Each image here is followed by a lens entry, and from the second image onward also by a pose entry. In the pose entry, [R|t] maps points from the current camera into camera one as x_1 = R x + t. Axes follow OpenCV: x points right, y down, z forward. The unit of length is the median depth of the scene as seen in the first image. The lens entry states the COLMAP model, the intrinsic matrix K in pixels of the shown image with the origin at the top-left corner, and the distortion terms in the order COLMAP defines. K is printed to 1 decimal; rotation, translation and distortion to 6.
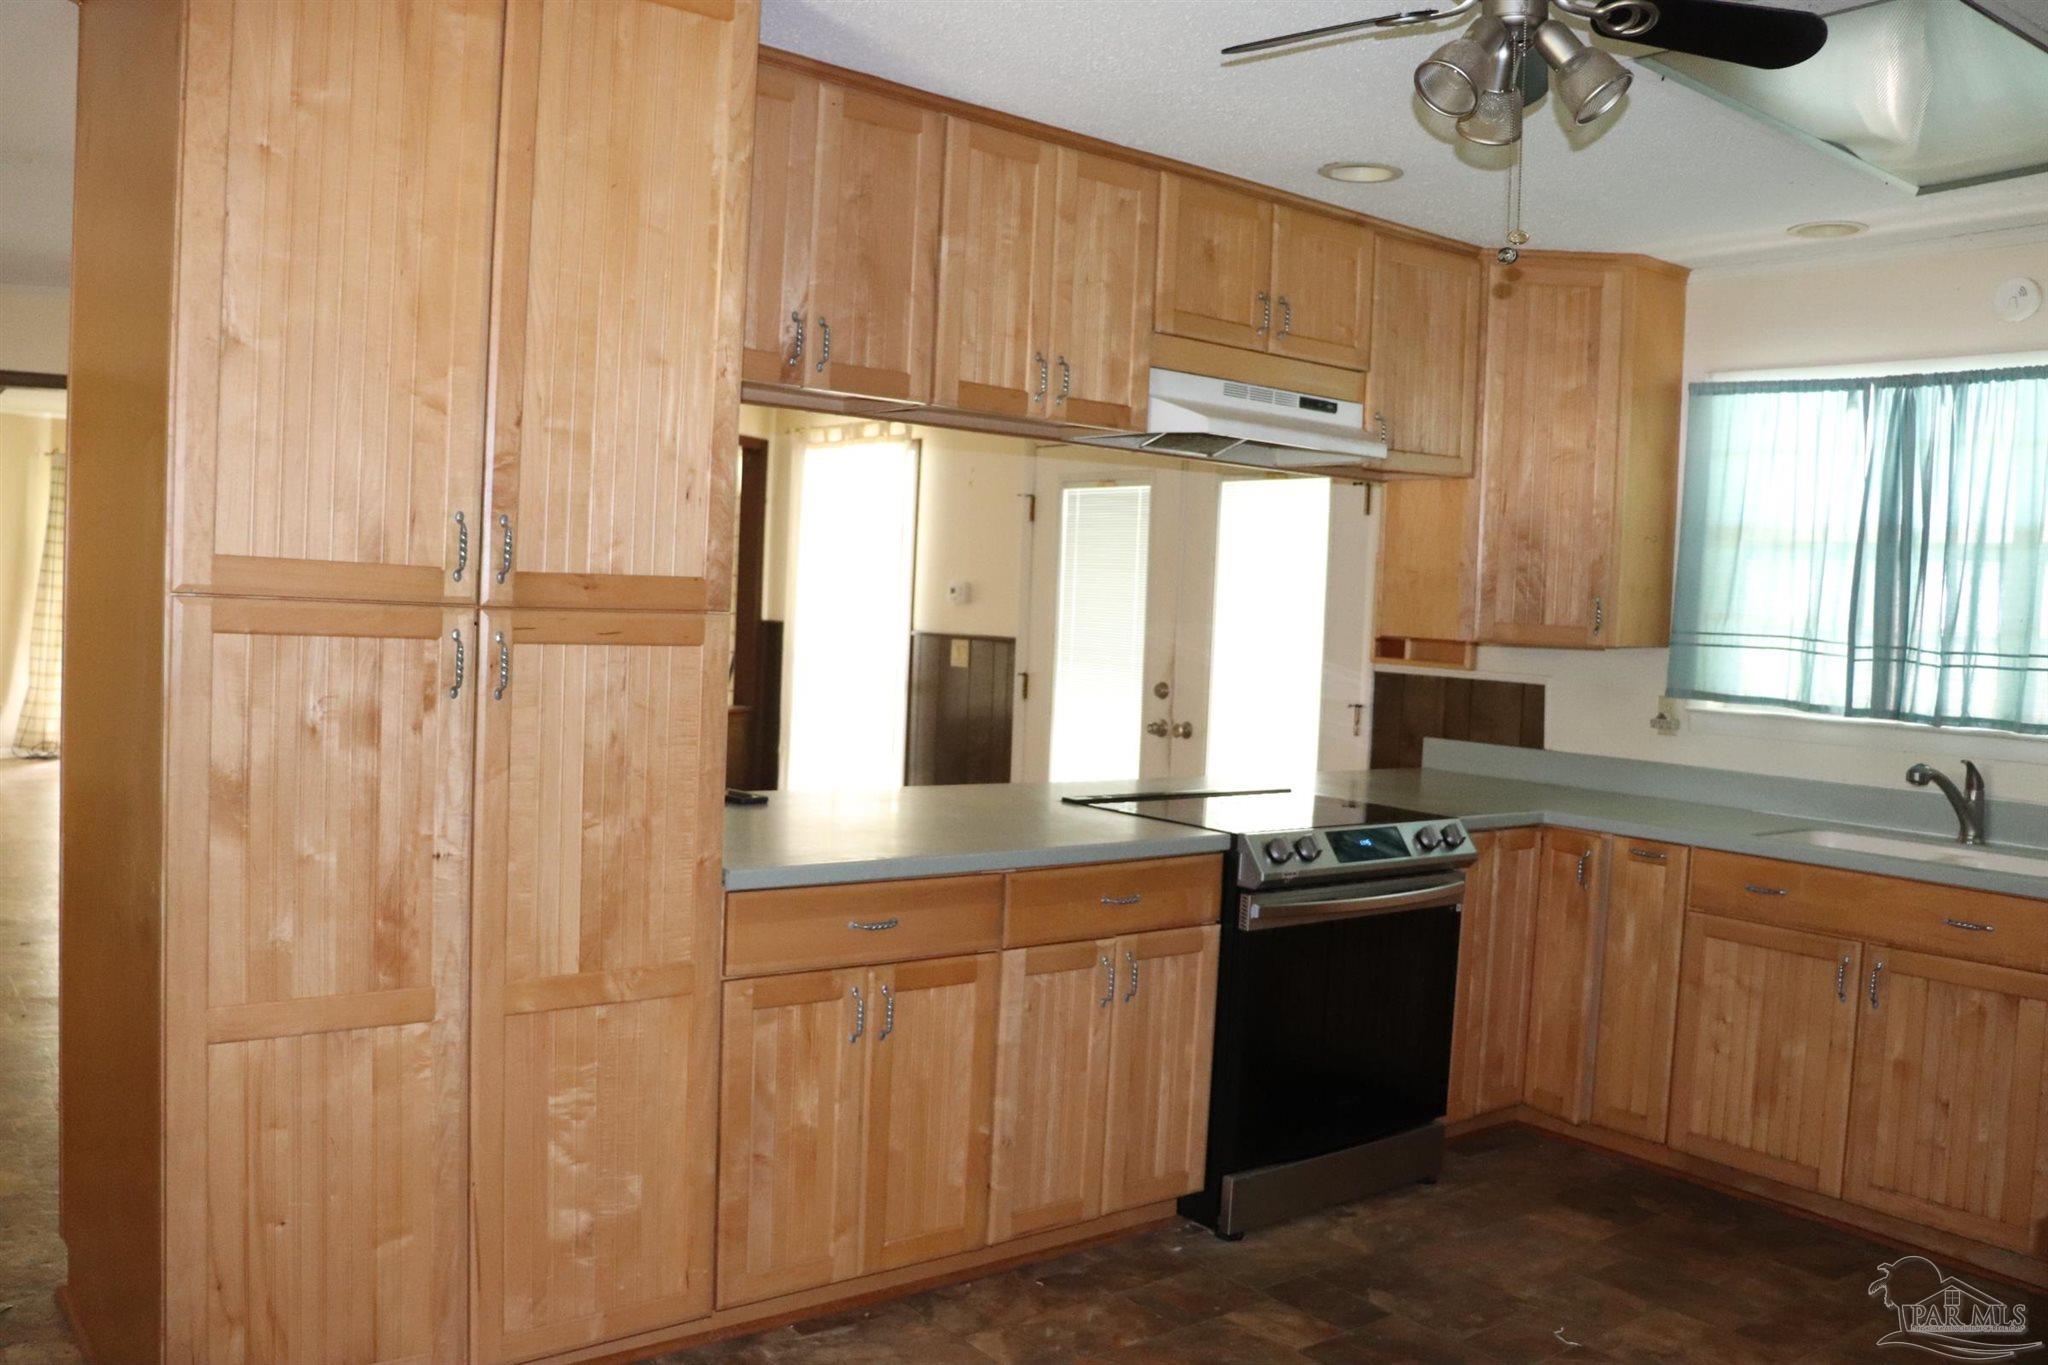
lens RADIAL K [[1702.5, 0, 989.8], [0, 1702.5, 680.1], [0, 0, 1]] dist [-0.173026, 0.158754]
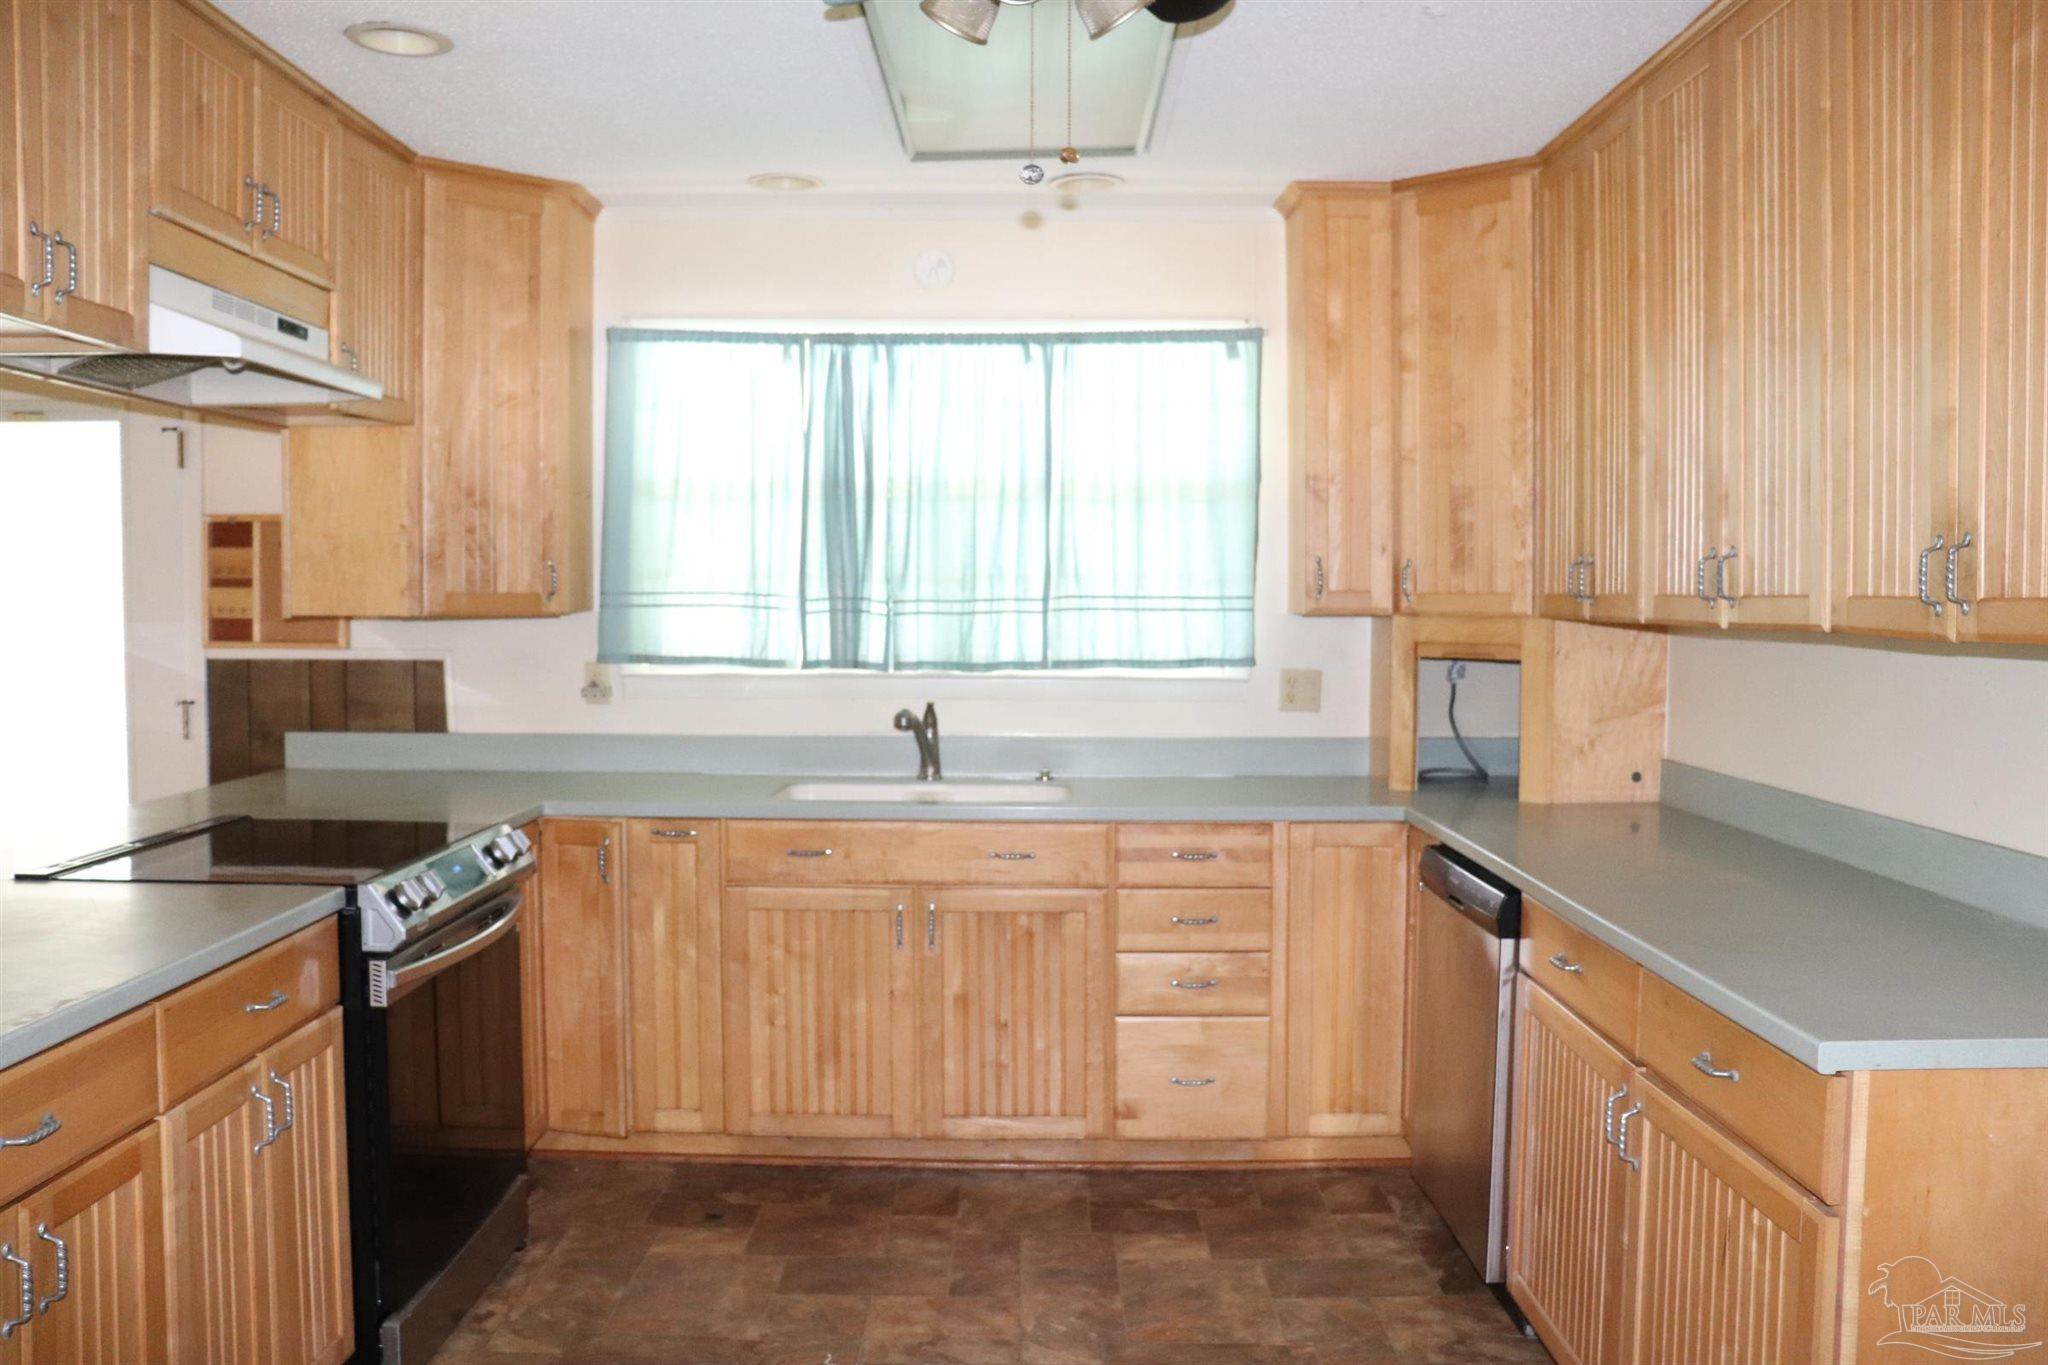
lens RADIAL K [[1702.5, 0, 1016.1], [0, 1702.5, 687.6], [0, 0, 1]] dist [-0.173026, 0.158754]
pose [[0.610680, -0.085432, 0.787255, -0.221858], [0.060130, 0.996296, 0.061473, -0.023075], [-0.789591, 0.009797, 0.613555, 0.261688]]
